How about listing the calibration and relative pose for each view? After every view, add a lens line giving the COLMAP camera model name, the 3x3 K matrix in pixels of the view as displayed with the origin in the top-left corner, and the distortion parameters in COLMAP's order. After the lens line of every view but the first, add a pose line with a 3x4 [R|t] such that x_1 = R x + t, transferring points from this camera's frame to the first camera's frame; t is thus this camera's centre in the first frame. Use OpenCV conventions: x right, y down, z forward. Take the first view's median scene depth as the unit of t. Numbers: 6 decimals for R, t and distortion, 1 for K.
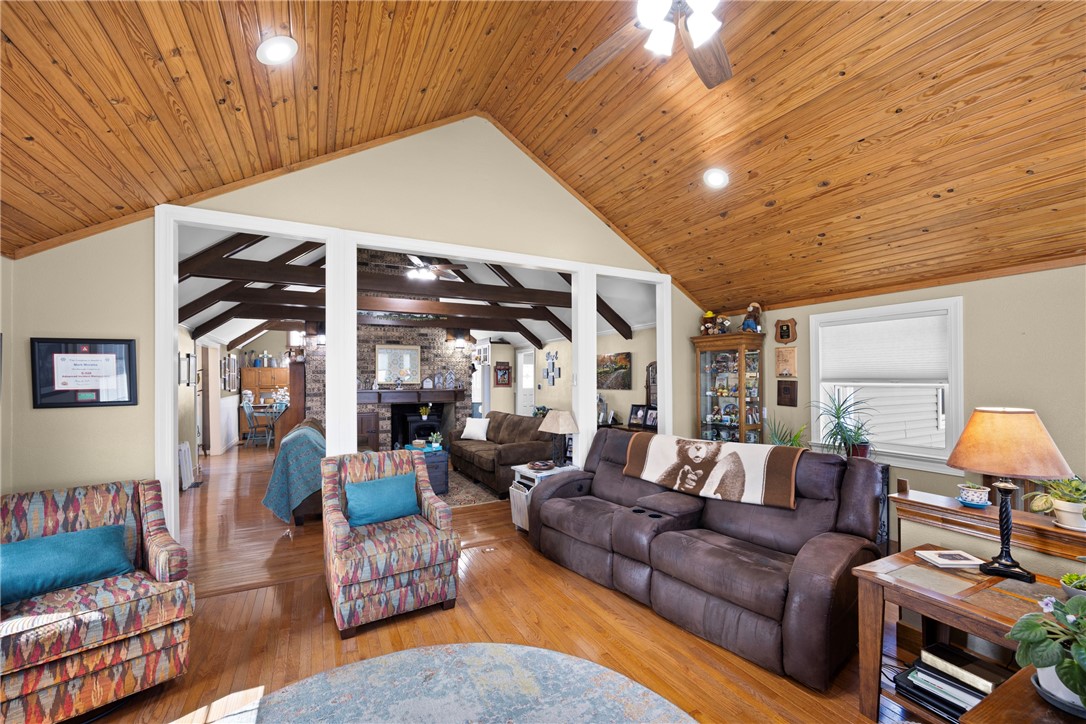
lens RADIAL K [[439.8, 0, 547.1], [0, 439.8, 372.9], [0, 0, 1]] dist [0.000295, 0.000016]
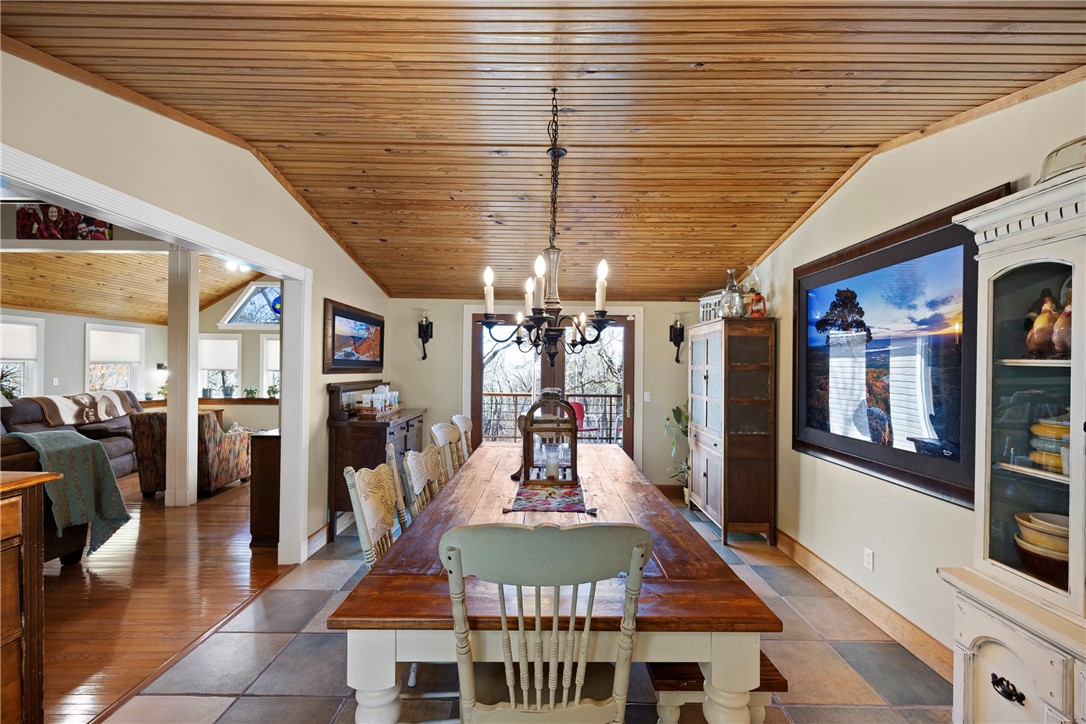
lens RADIAL K [[439.8, 0, 540.2], [0, 439.8, 365.7], [0, 0, 1]] dist [0.000295, 0.000016]
pose [[-0.886737, -0.007644, 0.462211, -2.081980], [-0.015794, 0.999780, -0.013766, 0.039571], [-0.462004, -0.019507, -0.886663, 1.733421]]
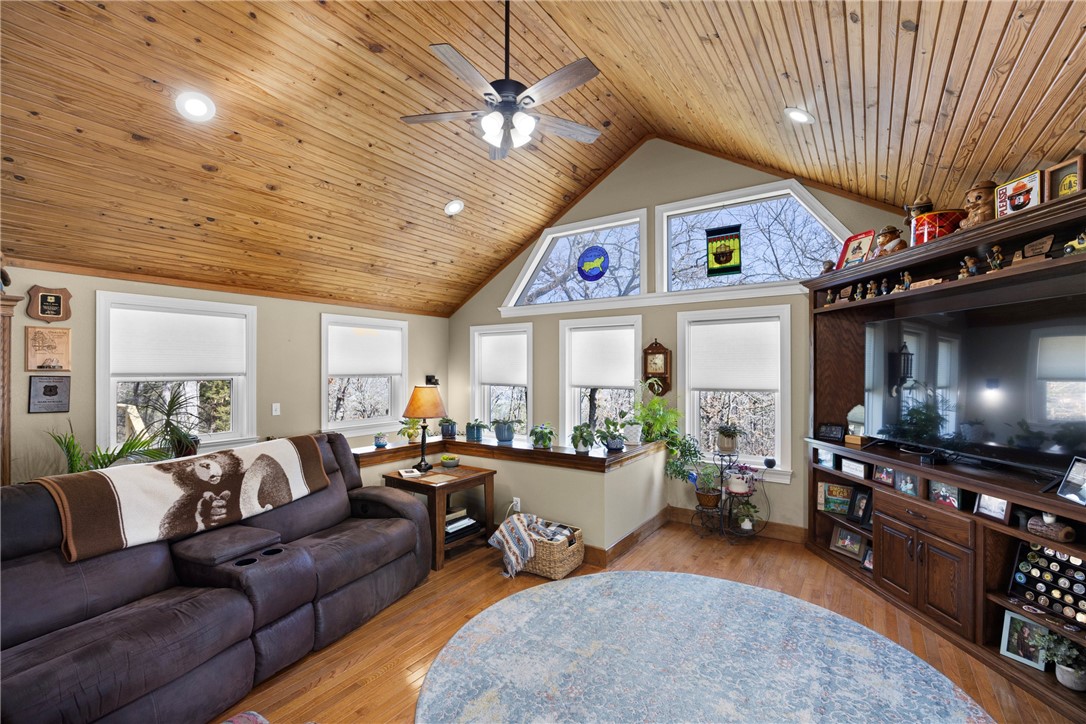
lens RADIAL K [[474.9, 0, 547.5], [0, 474.9, 367.2], [0, 0, 1]] dist [-0.000327, -0.000018]
pose [[-0.466163, 0.006106, 0.884678, -0.645099], [-0.005983, 0.999932, -0.010054, 0.009871], [-0.884679, -0.009980, -0.466094, 0.881855]]
